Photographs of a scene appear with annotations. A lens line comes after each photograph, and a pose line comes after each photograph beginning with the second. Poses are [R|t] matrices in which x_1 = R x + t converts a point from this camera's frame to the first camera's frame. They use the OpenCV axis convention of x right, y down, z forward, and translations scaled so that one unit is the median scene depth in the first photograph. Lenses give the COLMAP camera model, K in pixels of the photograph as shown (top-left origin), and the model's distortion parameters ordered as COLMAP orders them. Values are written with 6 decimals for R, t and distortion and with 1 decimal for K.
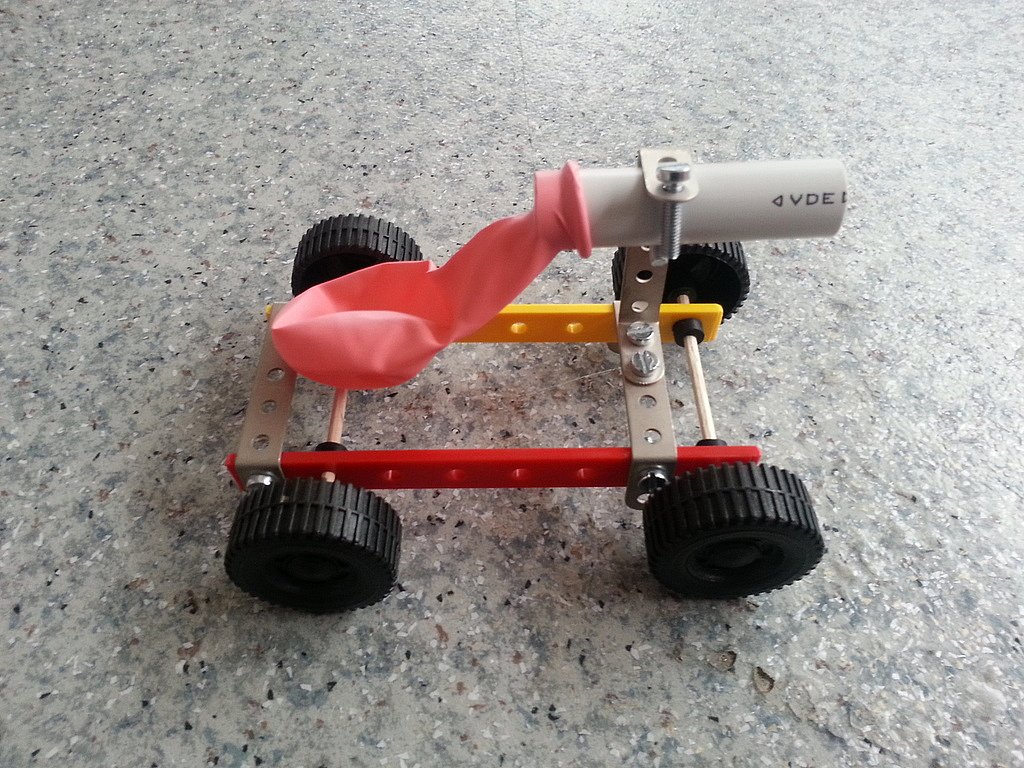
lens RADIAL K [[848.4, 0, 495.6], [0, 848.4, 369.7], [0, 0, 1]] dist [0.113092, -0.247163]
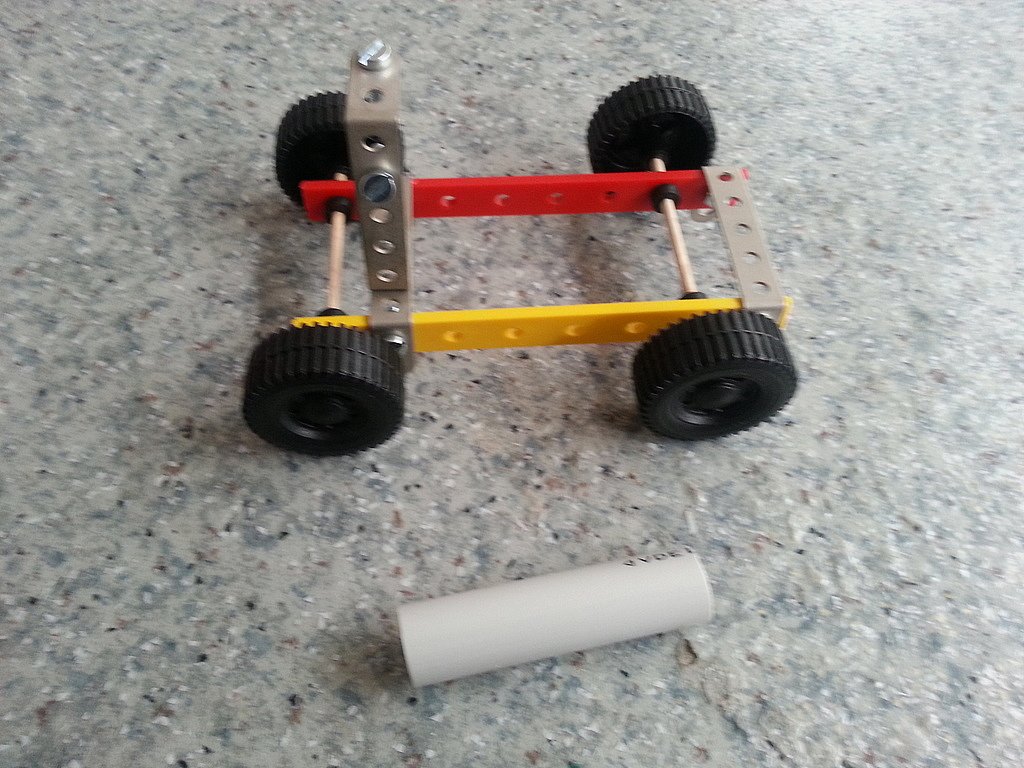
lens RADIAL K [[848.4, 0, 497.7], [0, 848.4, 377.8], [0, 0, 1]] dist [0.113092, -0.247163]
pose [[0.955863, 0.253572, -0.148417, 0.132325], [-0.240645, 0.965481, 0.099684, 0.008390], [0.168571, -0.059568, 0.983888, 0.011803]]
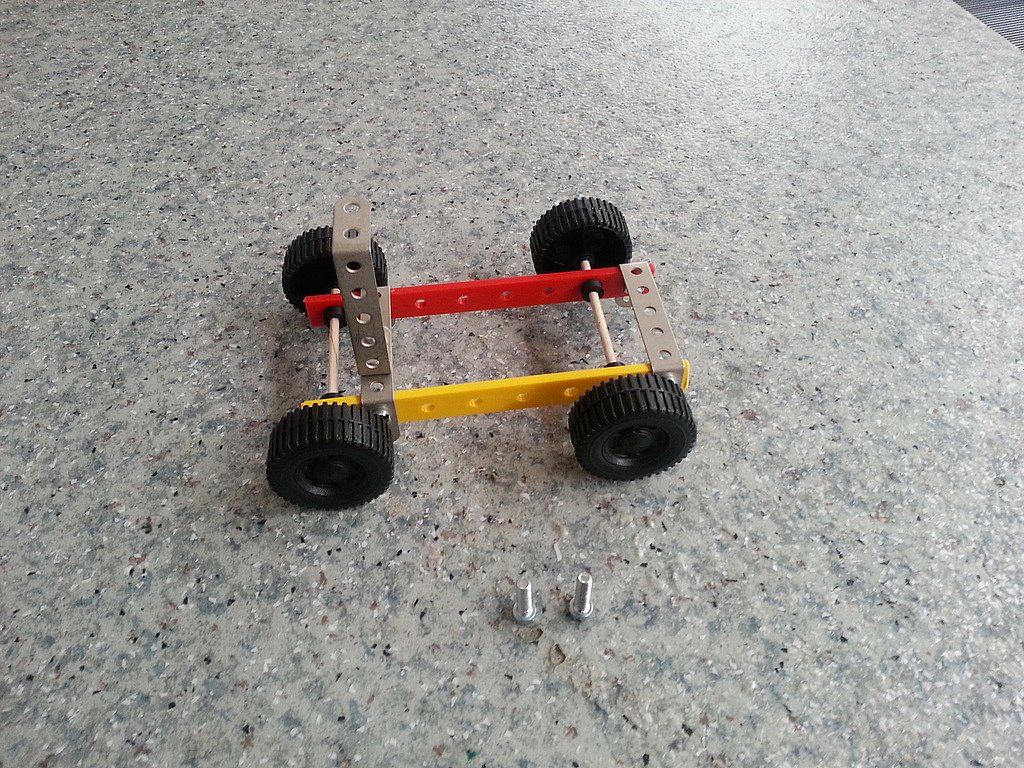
lens RADIAL K [[848.4, 0, 491.9], [0, 848.4, 370.5], [0, 0, 1]] dist [0.113092, -0.247163]
pose [[0.981682, 0.129979, -0.139303, 0.262991], [-0.133085, 0.991017, -0.013180, -0.014177], [0.136339, 0.031478, 0.990162, -0.199005]]
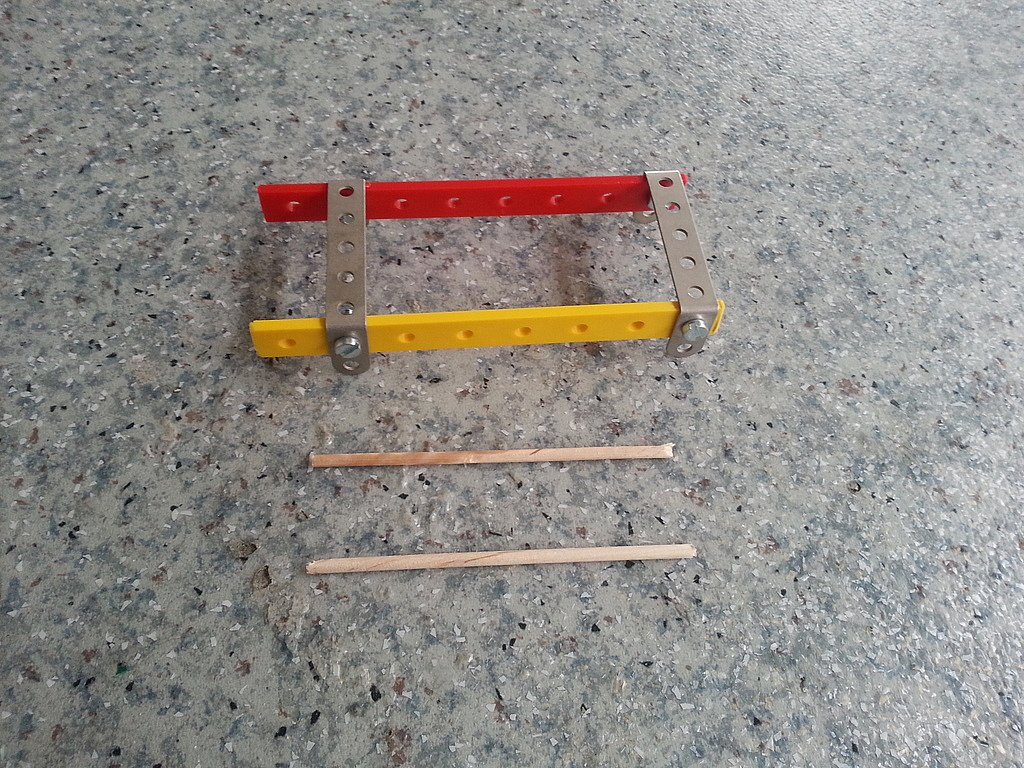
lens RADIAL K [[848.4, 0, 496.3], [0, 848.4, 374.0], [0, 0, 1]] dist [0.113092, -0.247163]
pose [[0.929437, 0.340650, -0.141790, 0.502516], [-0.322564, 0.936719, 0.136052, -0.088302], [0.179164, -0.080716, 0.980503, 0.023988]]
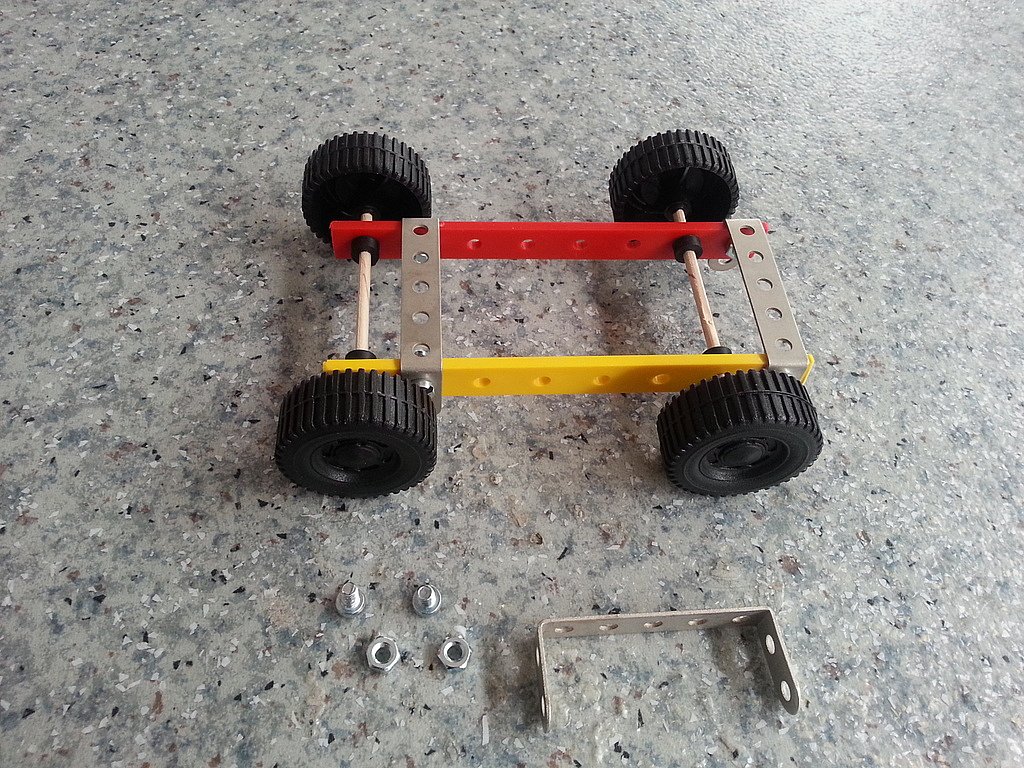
lens RADIAL K [[848.4, 0, 490.5], [0, 848.4, 371.9], [0, 0, 1]] dist [0.113092, -0.247163]
pose [[0.934758, 0.321363, -0.151501, 0.242882], [-0.311196, 0.946330, 0.087278, -0.182105], [0.171417, -0.034438, 0.984596, 0.129467]]
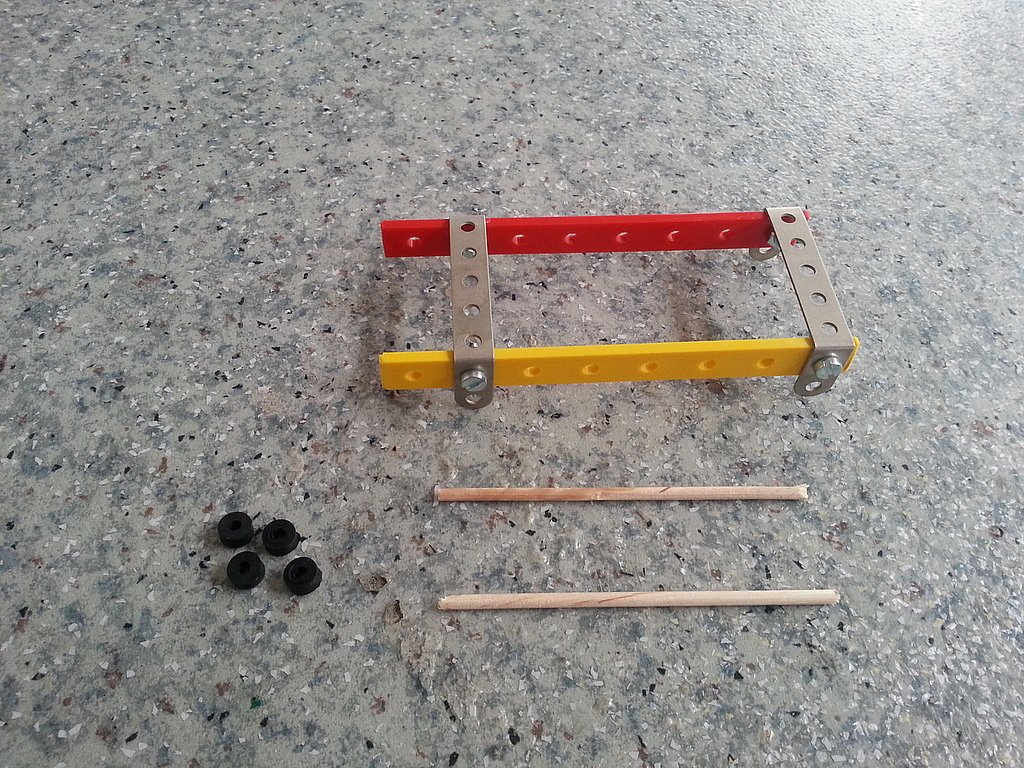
lens RADIAL K [[848.4, 0, 492.1], [0, 848.4, 373.3], [0, 0, 1]] dist [0.113092, -0.247163]
pose [[0.917142, 0.343317, -0.202444, 0.414780], [-0.329334, 0.938881, 0.100212, -0.044327], [0.224476, -0.025237, 0.974153, 0.013571]]
